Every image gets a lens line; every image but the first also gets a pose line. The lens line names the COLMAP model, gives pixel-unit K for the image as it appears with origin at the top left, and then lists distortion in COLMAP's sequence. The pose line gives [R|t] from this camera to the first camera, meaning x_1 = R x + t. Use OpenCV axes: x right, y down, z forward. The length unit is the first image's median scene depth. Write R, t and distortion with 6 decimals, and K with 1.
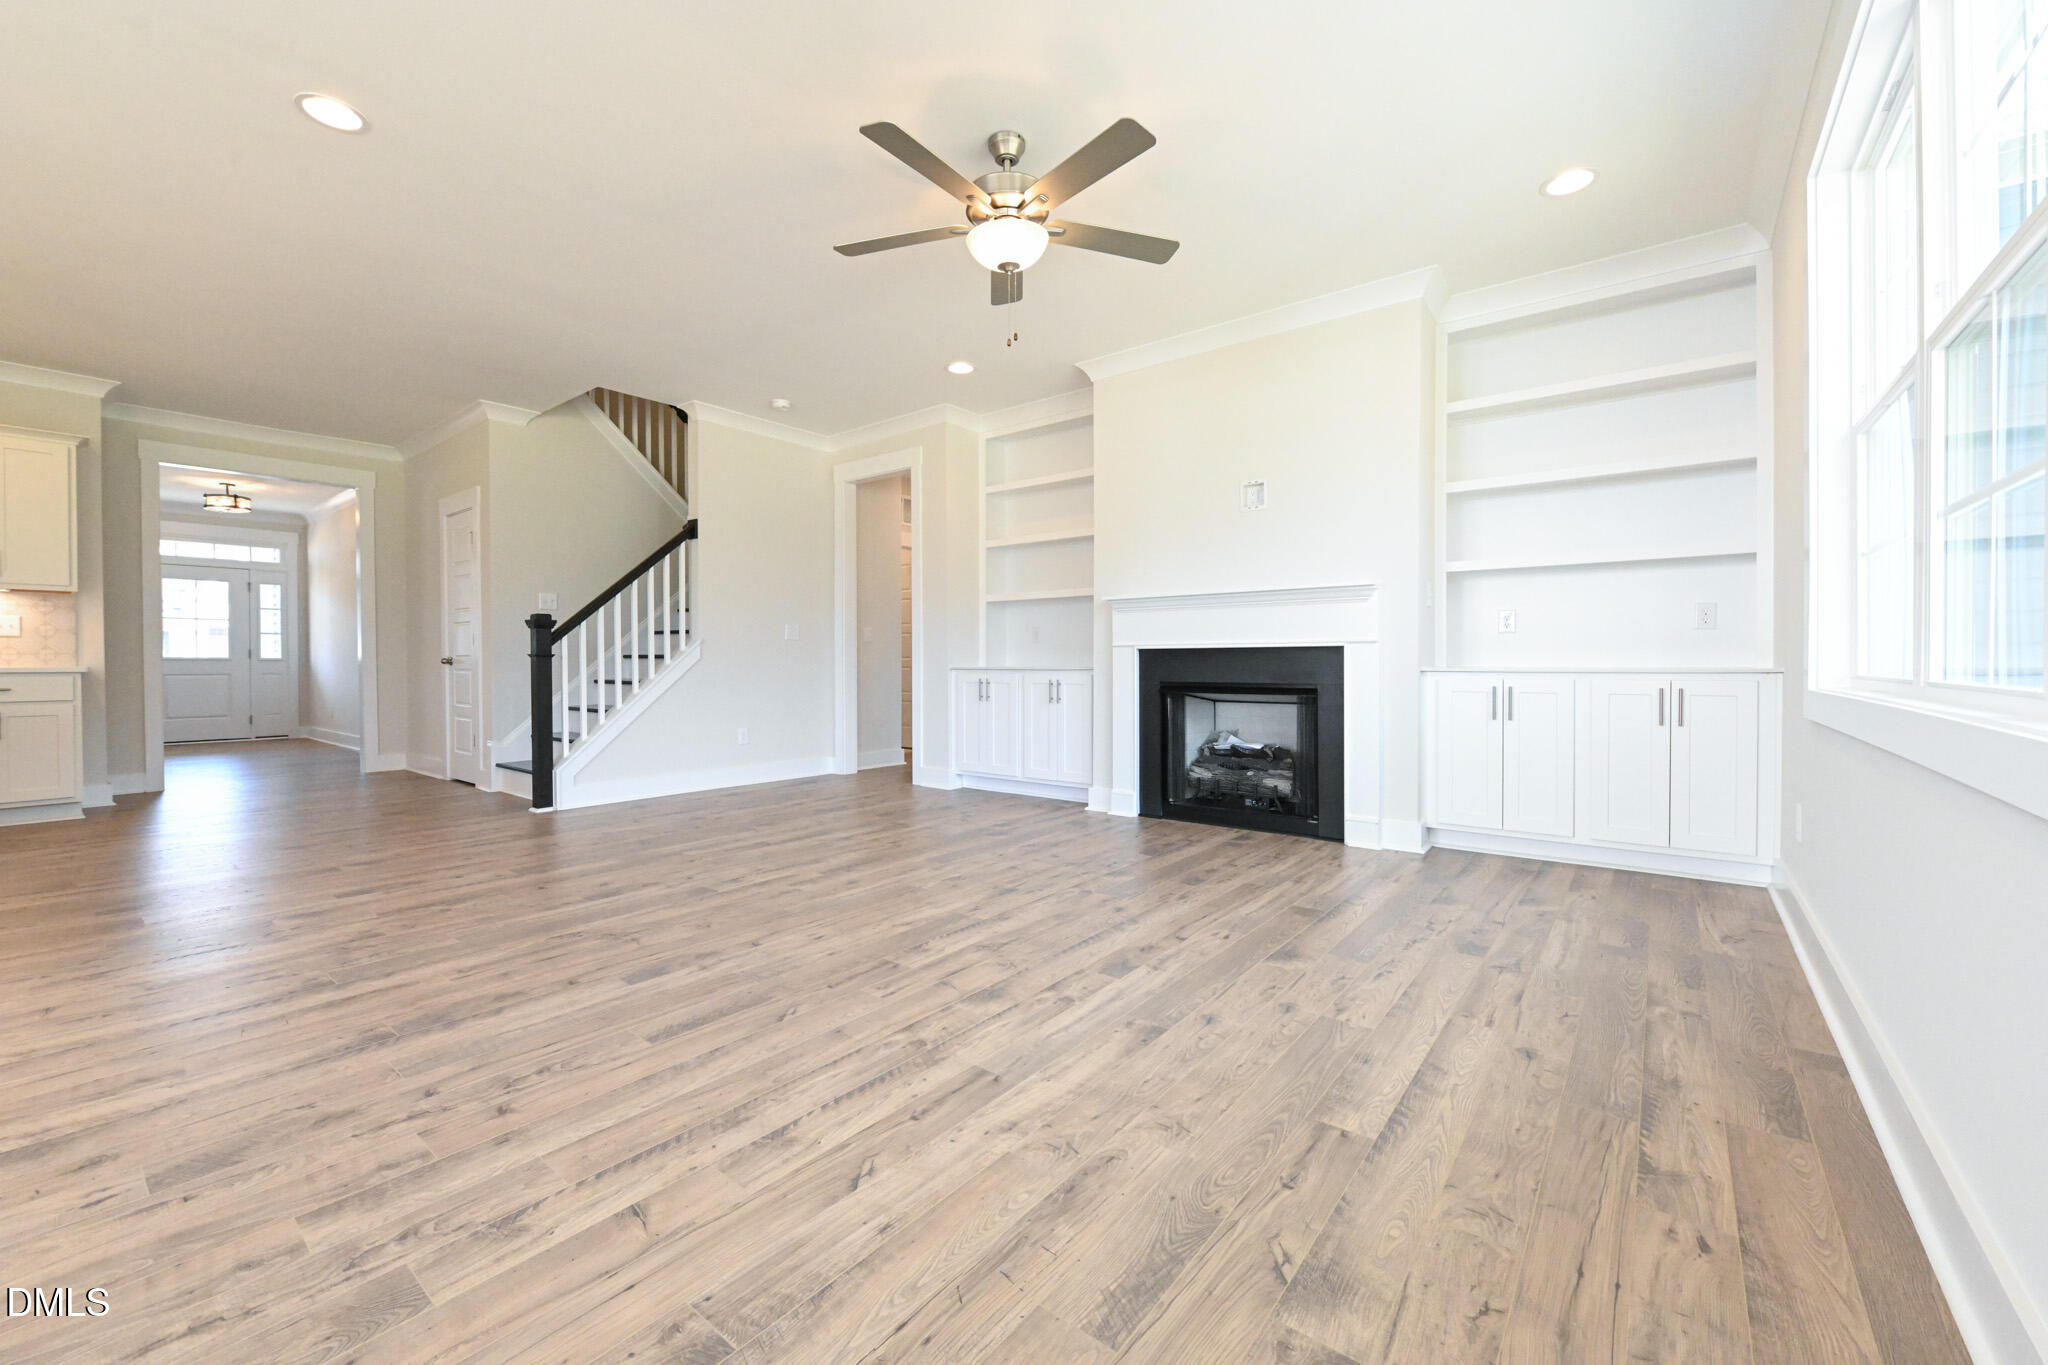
lens RADIAL K [[810.0, 0, 1017.2], [0, 810.0, 669.0], [0, 0, 1]] dist [-0.000704, 0.000007]
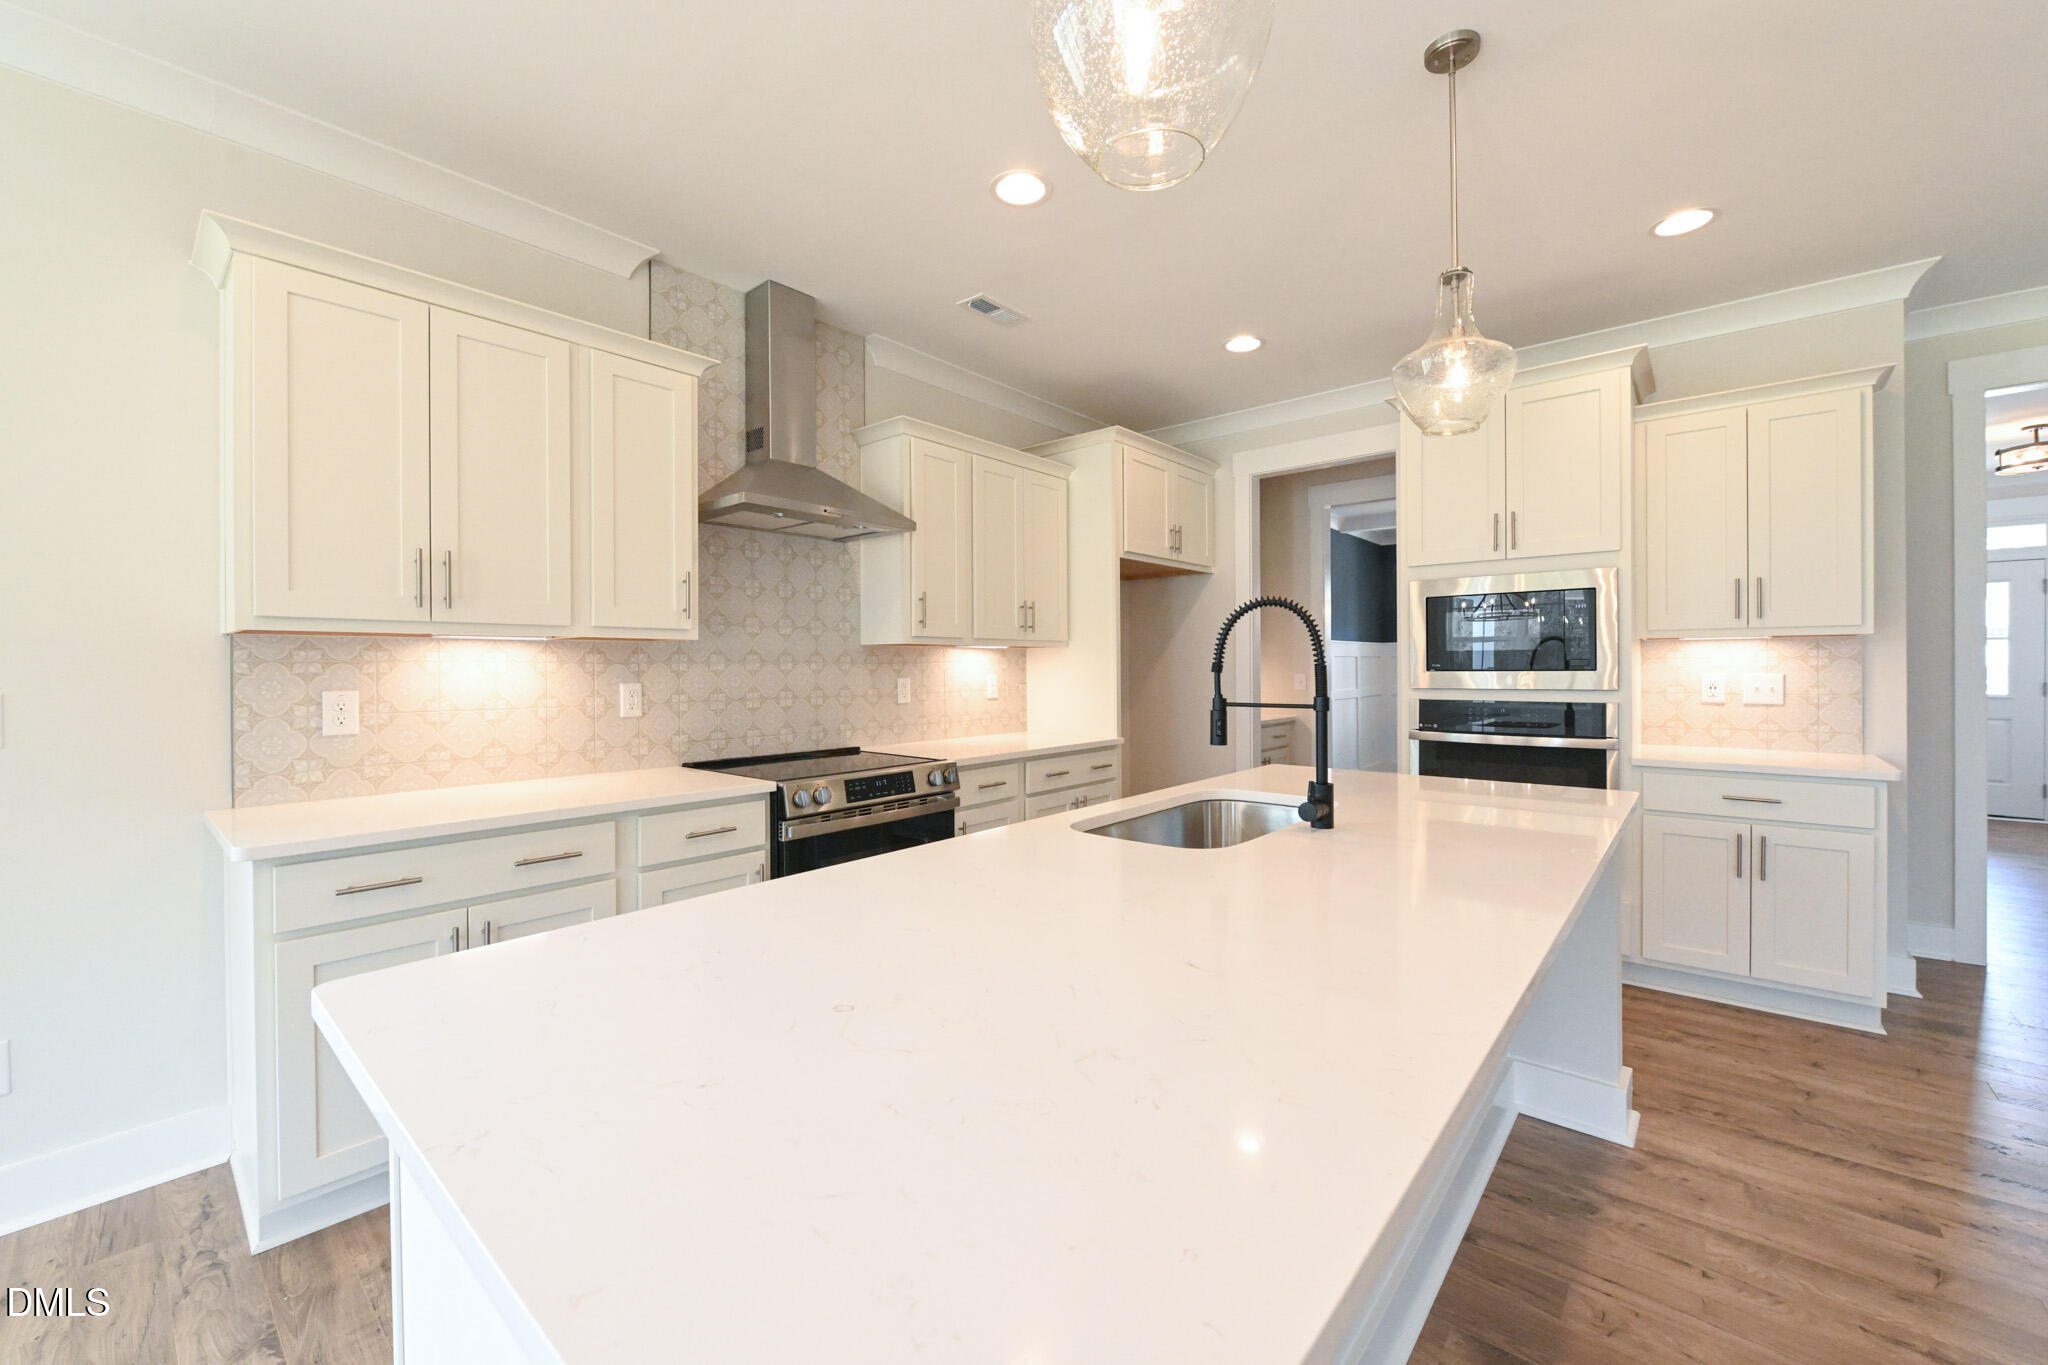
lens RADIAL K [[810.0, 0, 1017.2], [0, 810.0, 669.0], [0, 0, 1]] dist [-0.000704, 0.000007]
pose [[-0.030428, 0.005357, -0.999523, -0.543583], [-0.004834, 0.999973, 0.005507, -0.068528], [0.999525, 0.004999, -0.030401, 0.388952]]
